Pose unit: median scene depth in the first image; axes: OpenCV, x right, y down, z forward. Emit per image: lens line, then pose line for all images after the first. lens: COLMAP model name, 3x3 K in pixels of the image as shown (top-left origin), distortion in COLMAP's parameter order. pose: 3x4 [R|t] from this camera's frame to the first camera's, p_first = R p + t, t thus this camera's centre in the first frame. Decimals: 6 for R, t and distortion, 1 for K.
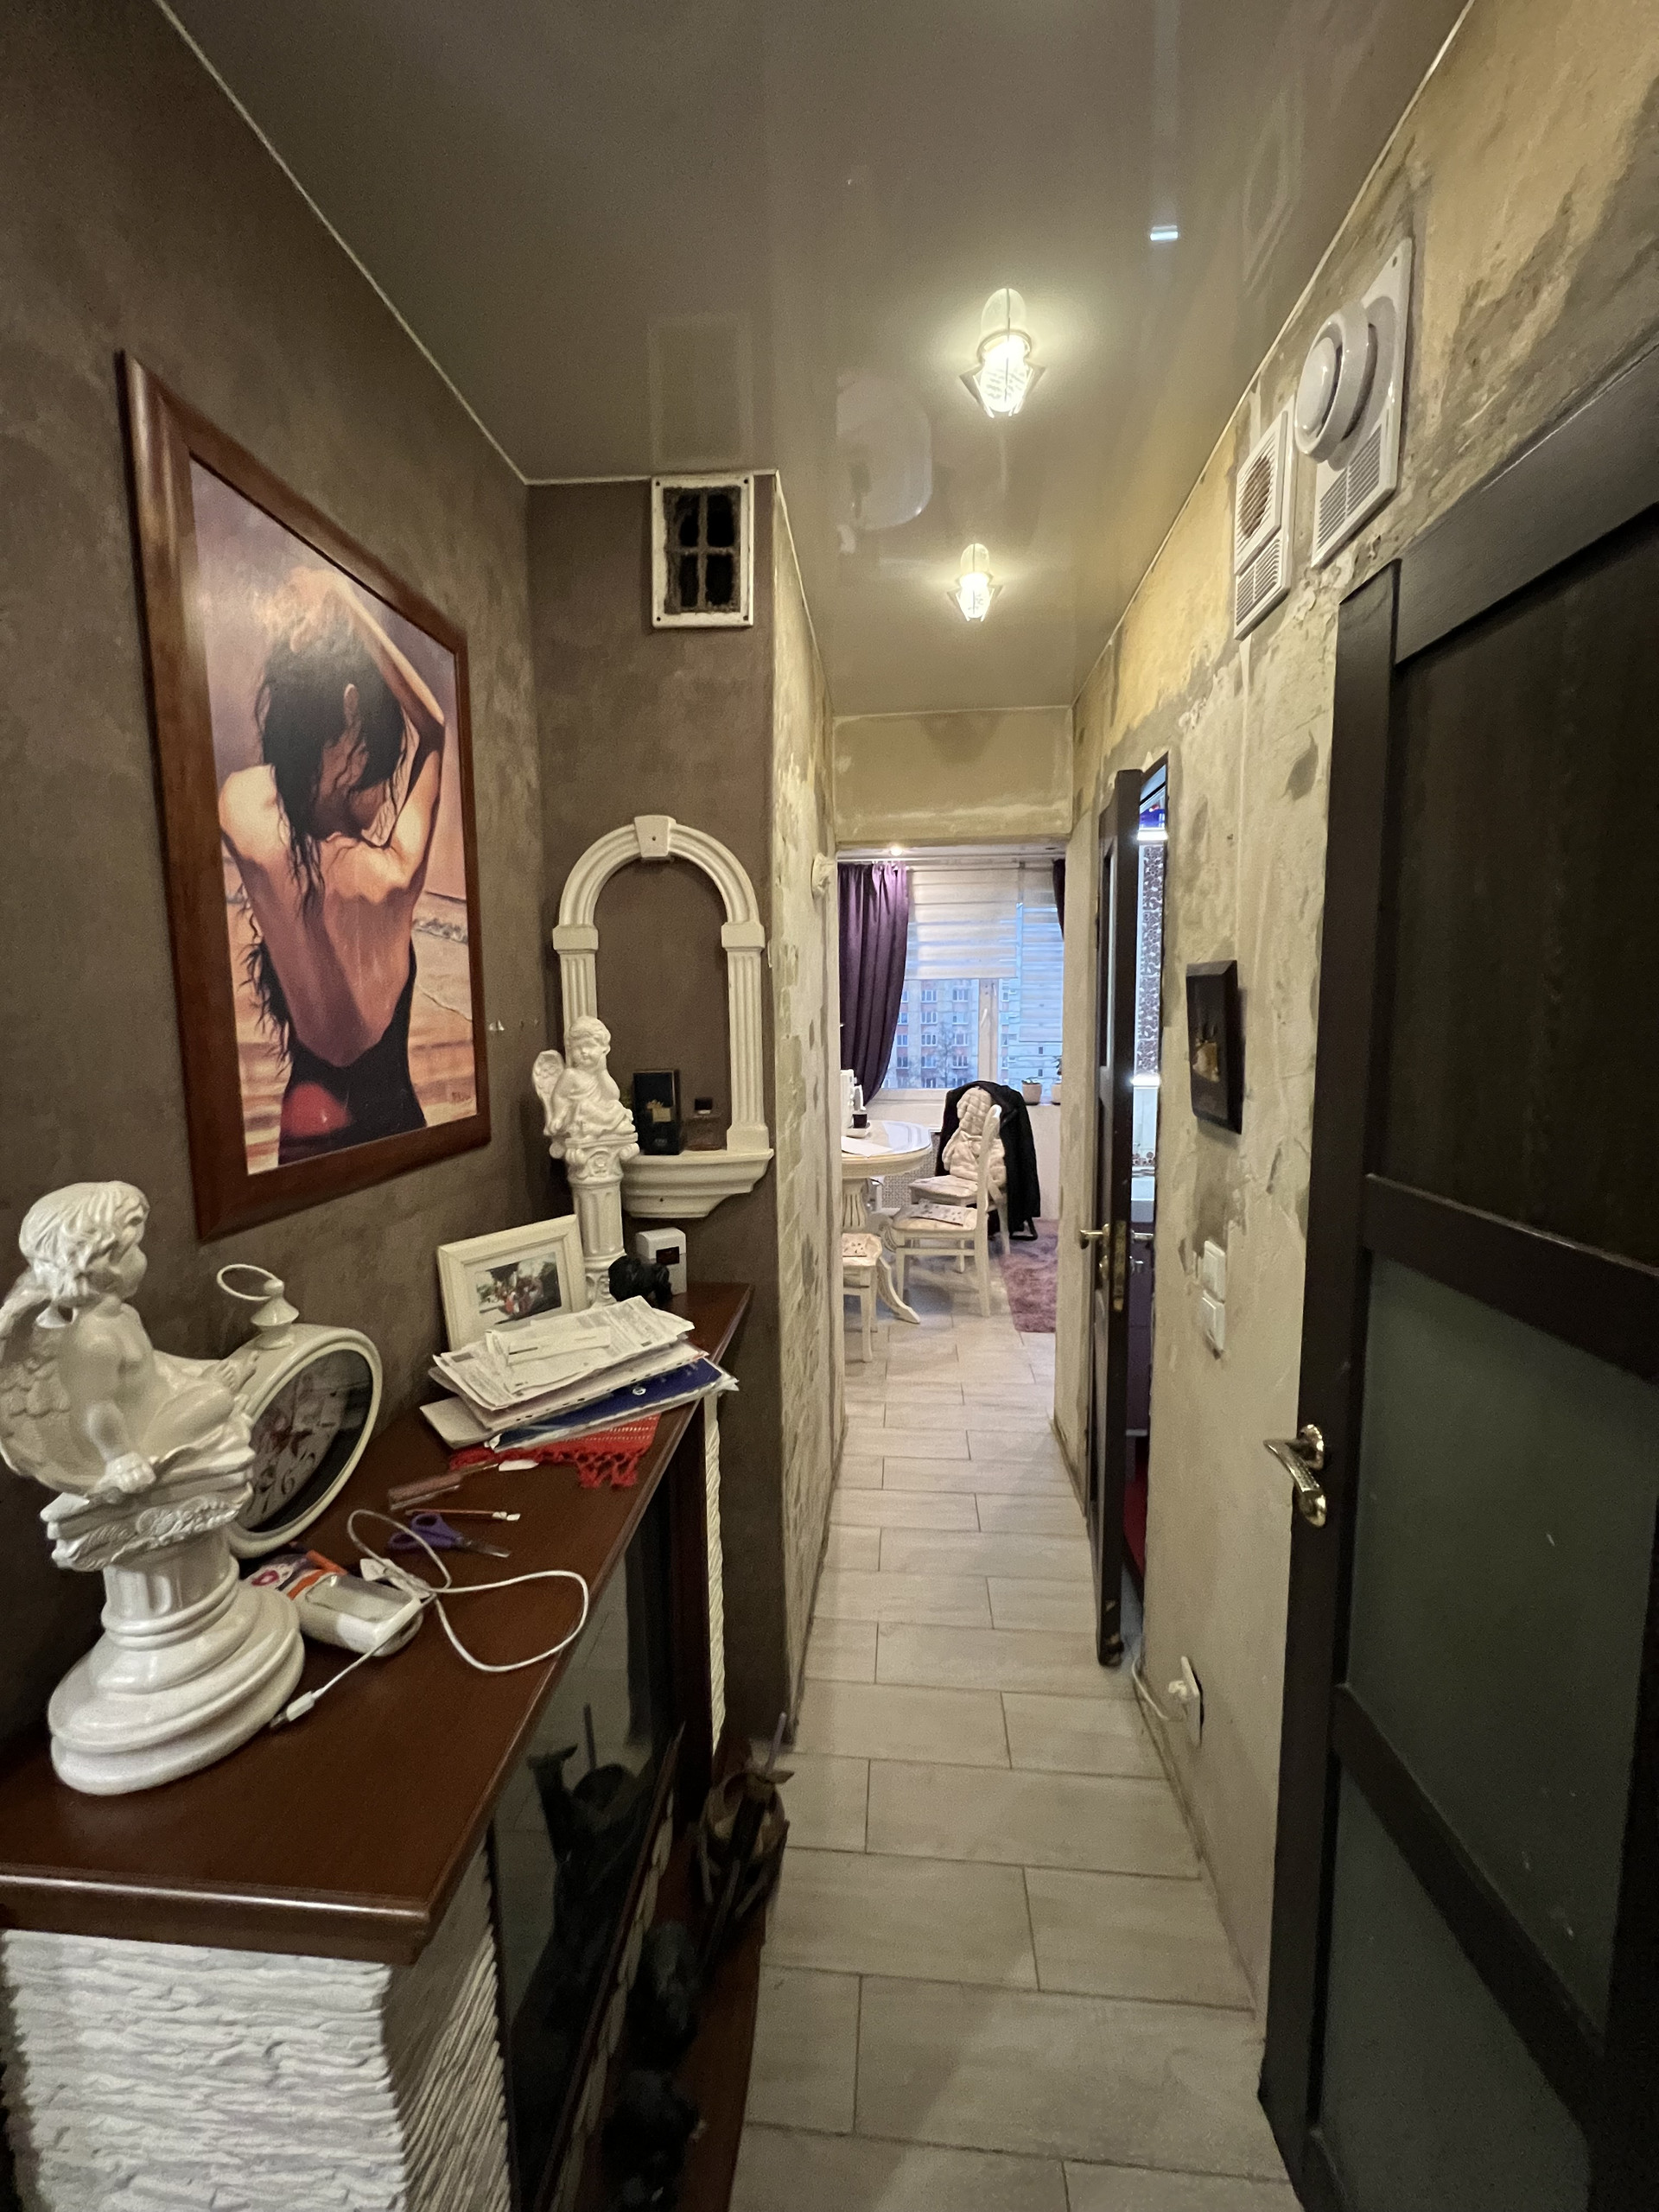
lens RADIAL K [[888.3, 0, 831.6], [0, 888.3, 1101.0], [0, 0, 1]] dist [-0.002019, -0.000026]
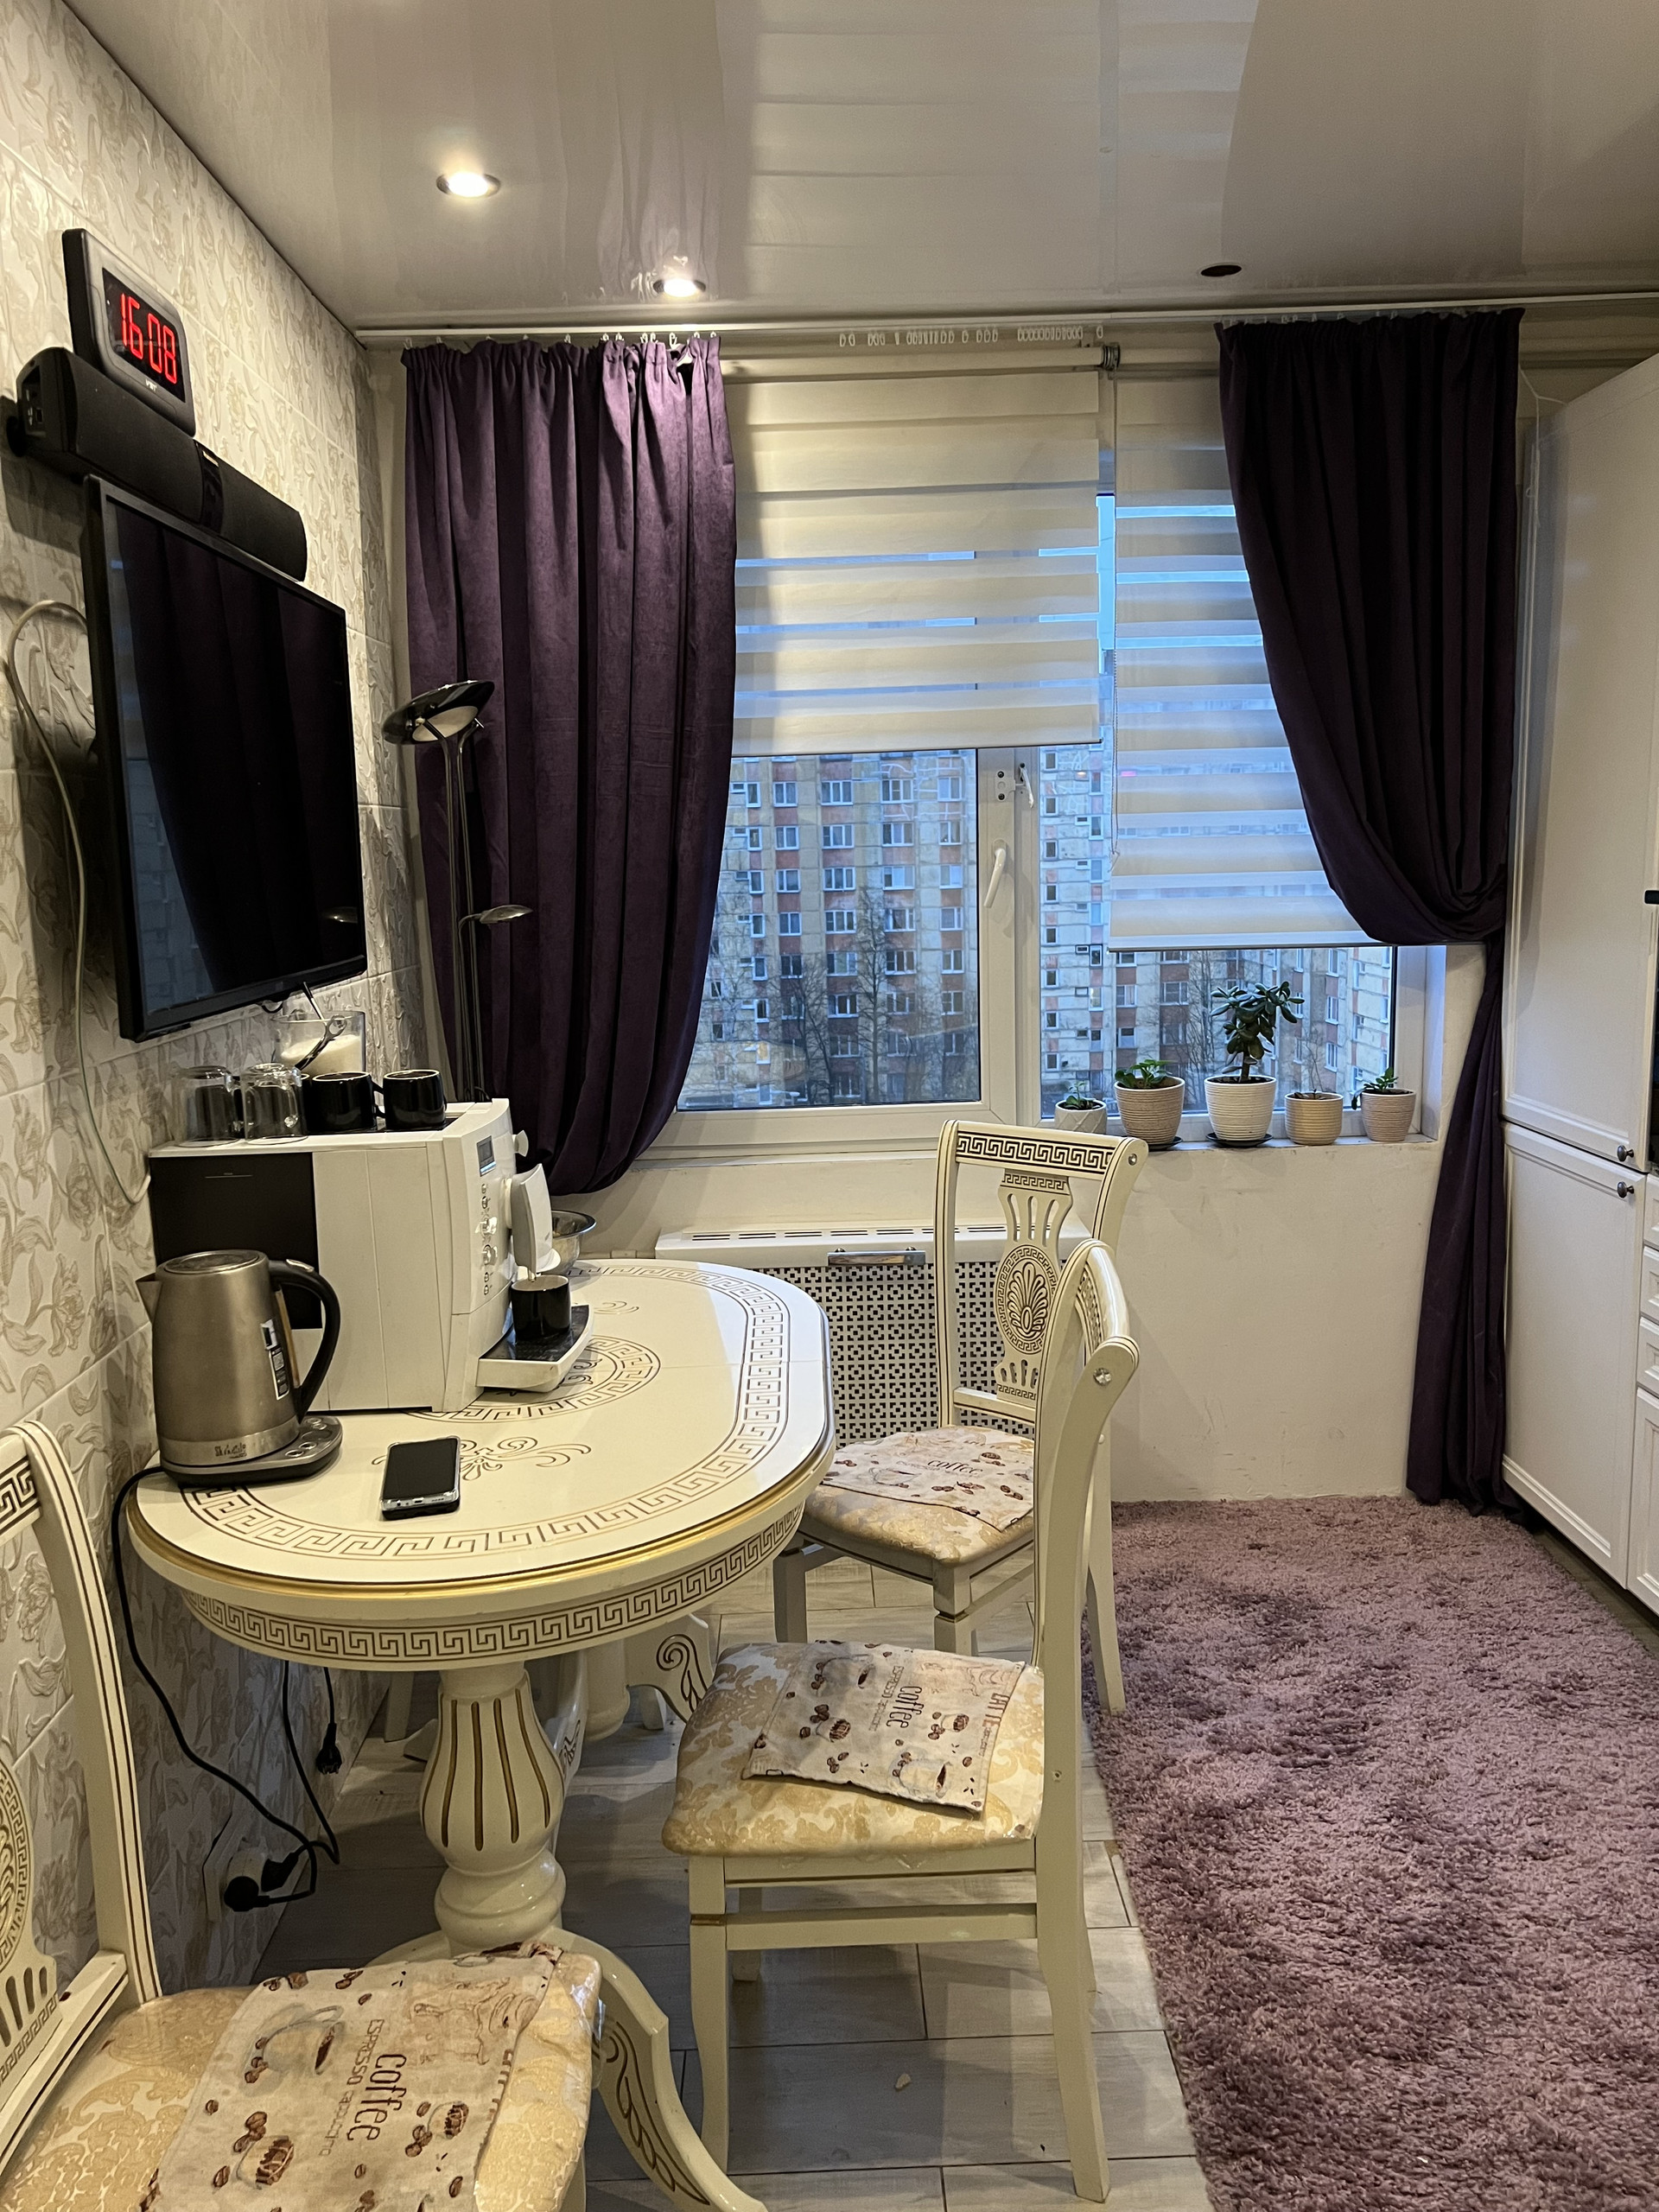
lens RADIAL K [[1677.7, 0, 831.5], [0, 1677.7, 1102.2], [0, 0, 1]] dist [0.009618, -0.004934]
pose [[0.994356, -0.035725, 0.099899, 0.055234], [0.031945, 0.998721, 0.039191, -0.040498], [-0.101172, -0.035779, 0.994225, 0.436297]]
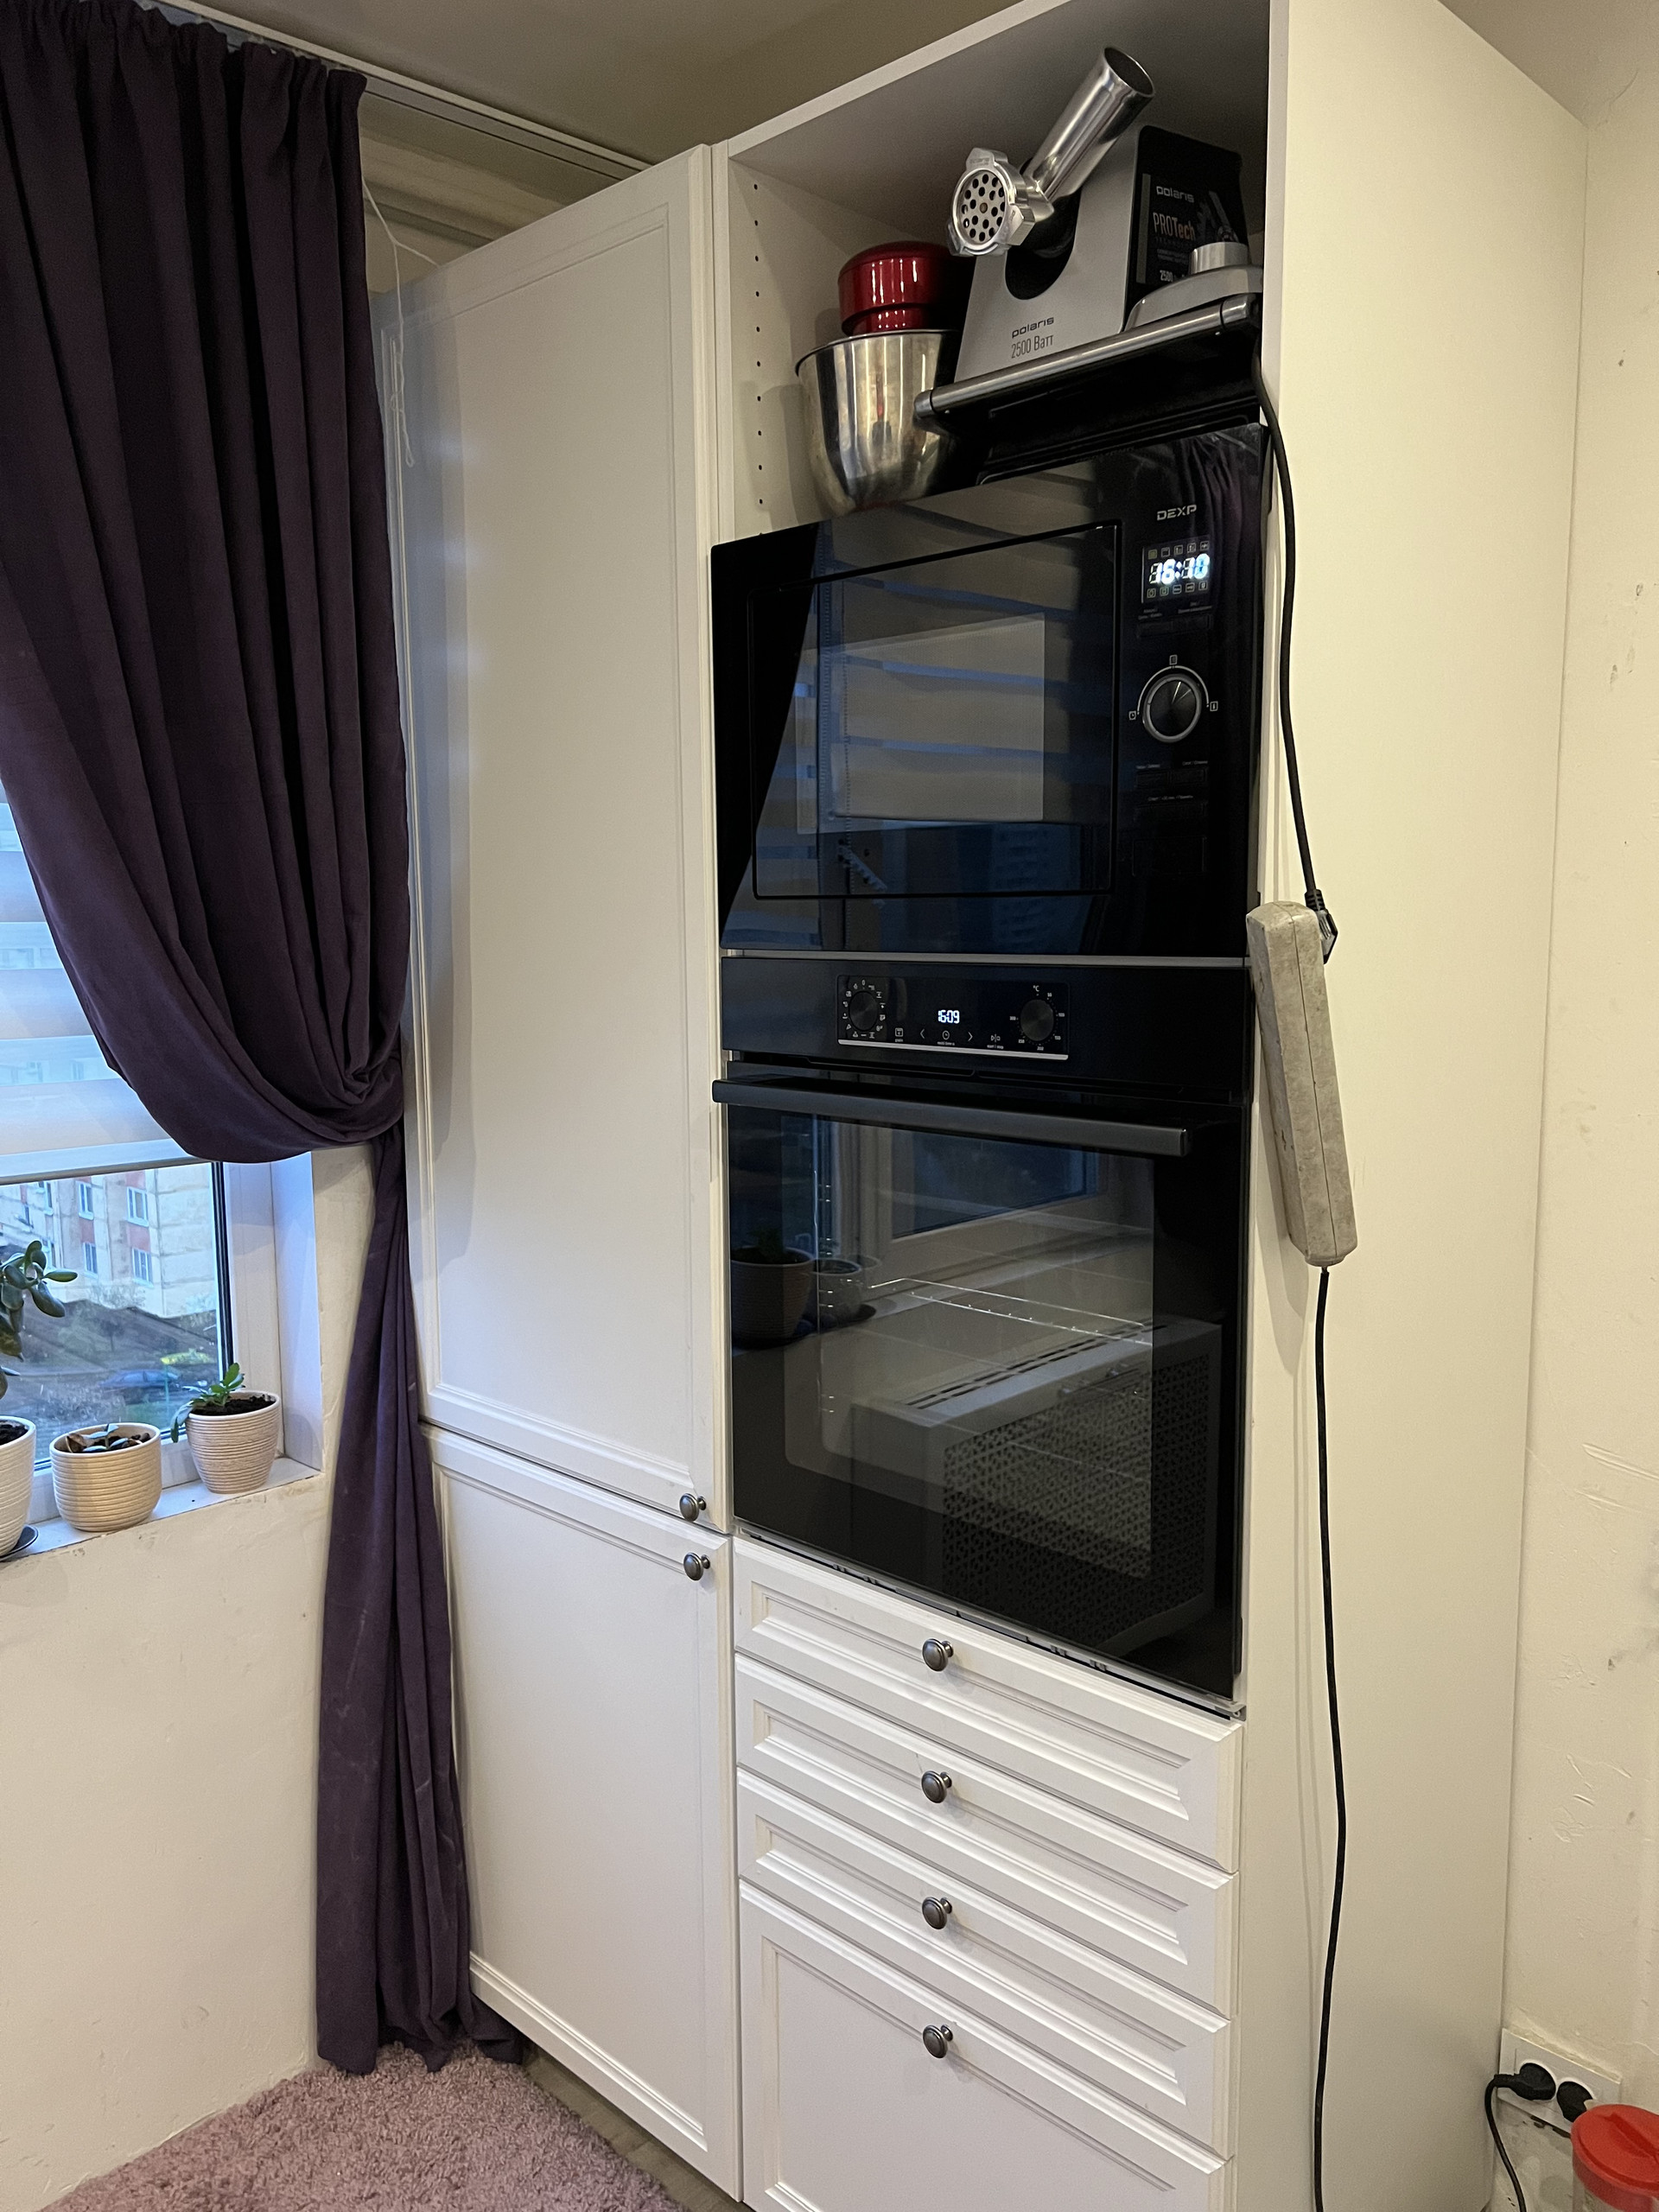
lens RADIAL K [[1677.7, 0, 834.8], [0, 1677.7, 1100.9], [0, 0, 1]] dist [0.009618, -0.004934]
pose [[0.640501, -0.087531, 0.762952, 0.134657], [0.097162, 0.994736, 0.032554, -0.078591], [-0.761786, 0.053279, 0.645634, 0.698714]]
